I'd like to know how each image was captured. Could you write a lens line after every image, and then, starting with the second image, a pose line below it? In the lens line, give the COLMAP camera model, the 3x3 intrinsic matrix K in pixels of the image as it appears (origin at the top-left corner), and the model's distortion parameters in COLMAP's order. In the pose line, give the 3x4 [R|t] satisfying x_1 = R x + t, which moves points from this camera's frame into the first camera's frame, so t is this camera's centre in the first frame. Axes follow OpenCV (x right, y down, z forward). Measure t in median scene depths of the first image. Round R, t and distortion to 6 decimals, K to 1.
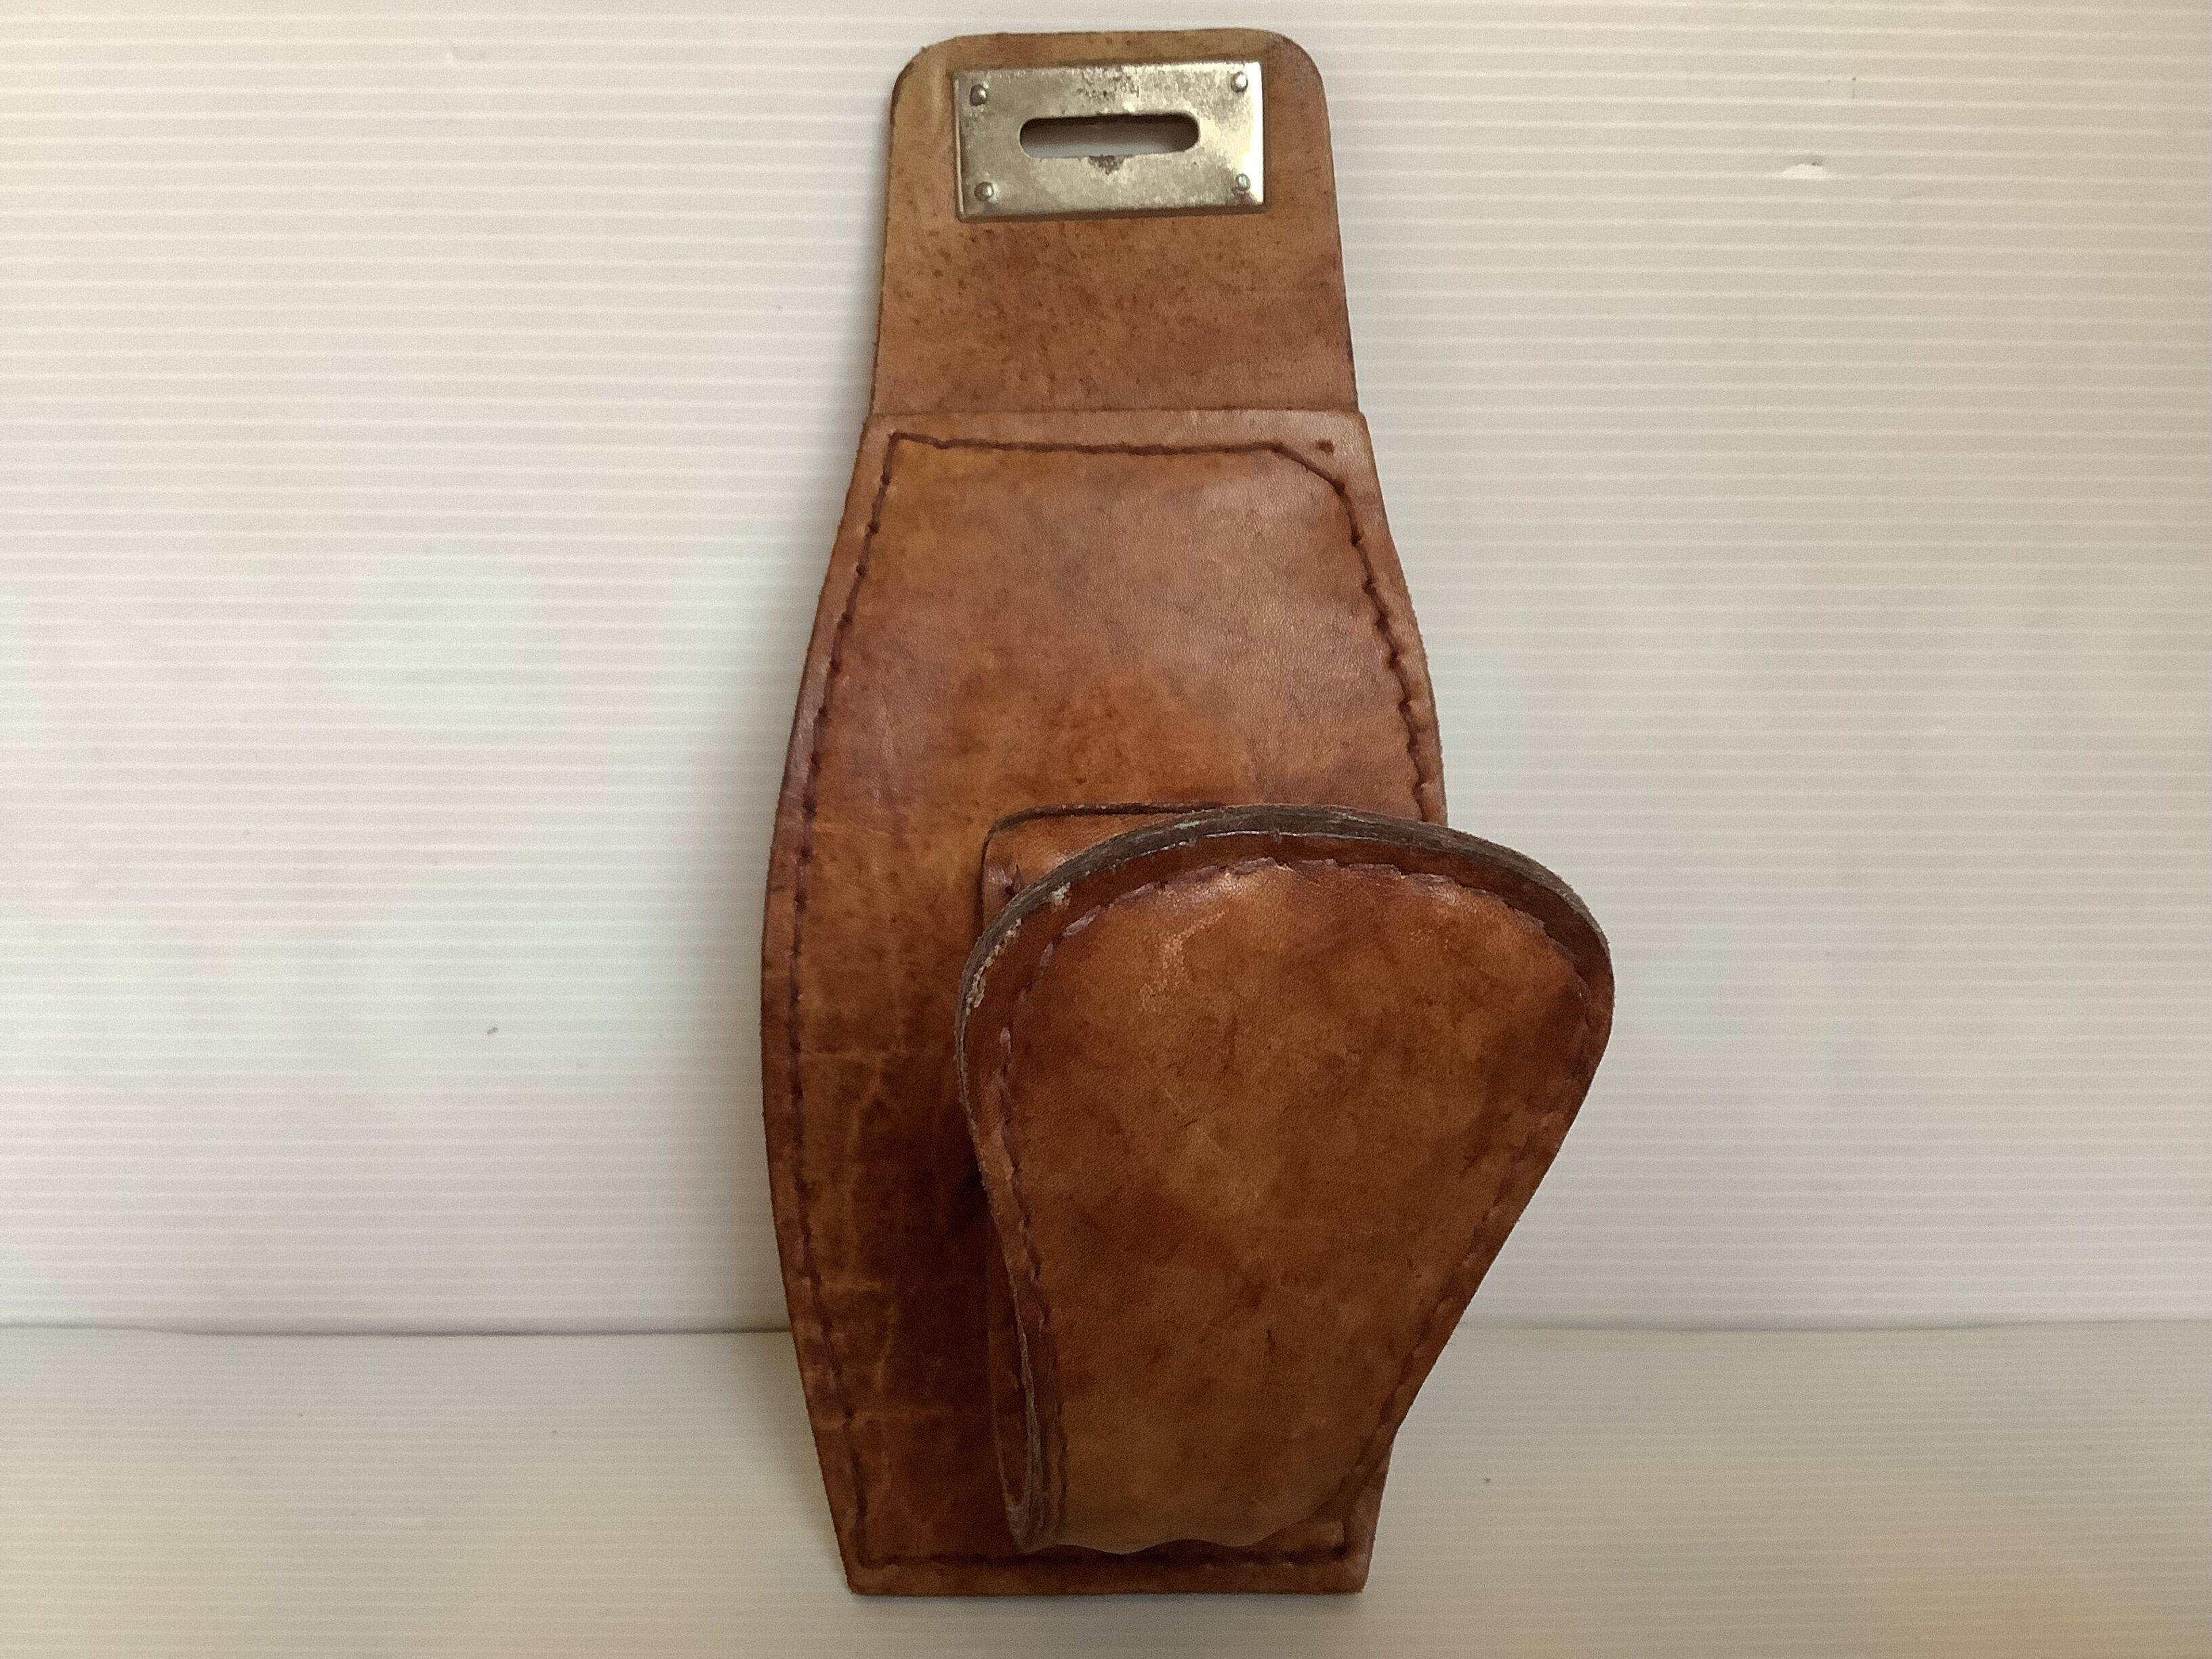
lens RADIAL K [[2067.7, 0, 1164.7], [0, 2067.7, 830.3], [0, 0, 1]] dist [0.046755, 0.004295]
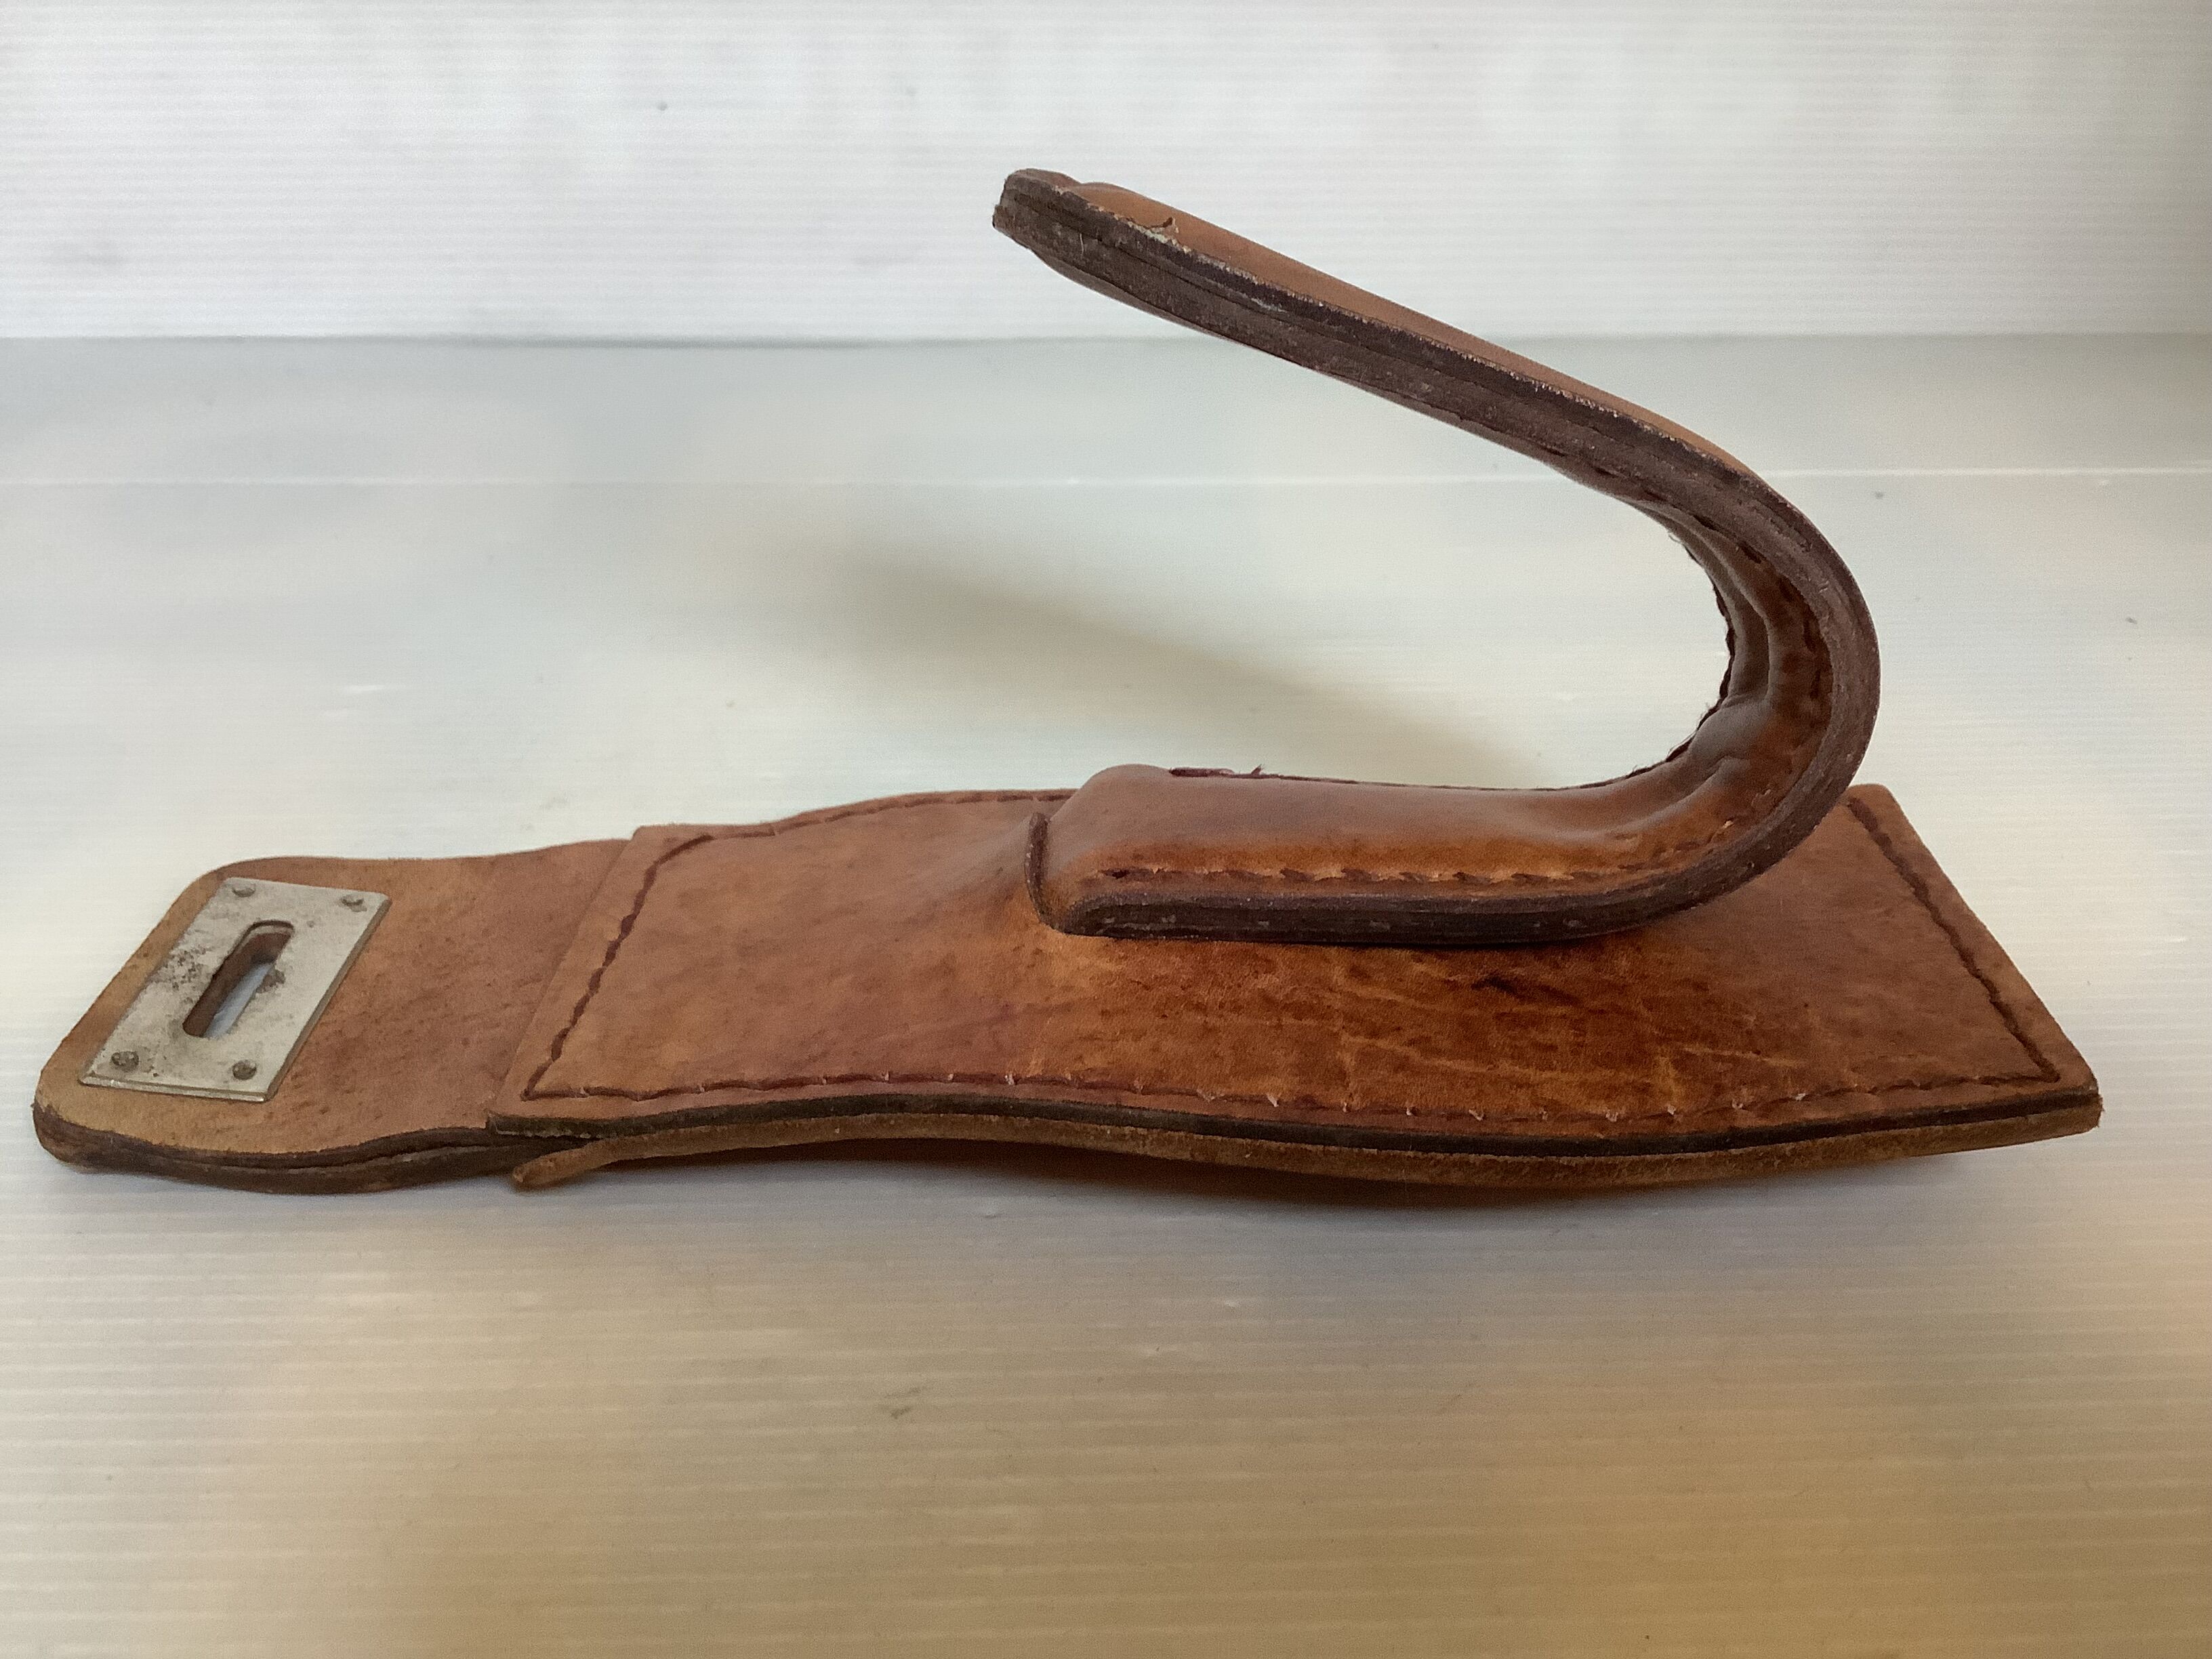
lens RADIAL K [[2067.7, 0, 1164.7], [0, 2067.7, 830.3], [0, 0, 1]] dist [0.046755, 0.004295]
pose [[0.004580, -0.464782, 0.885414, -0.766694], [0.999018, -0.036903, -0.024539, 0.064465], [0.044080, 0.884656, 0.464156, 0.586787]]
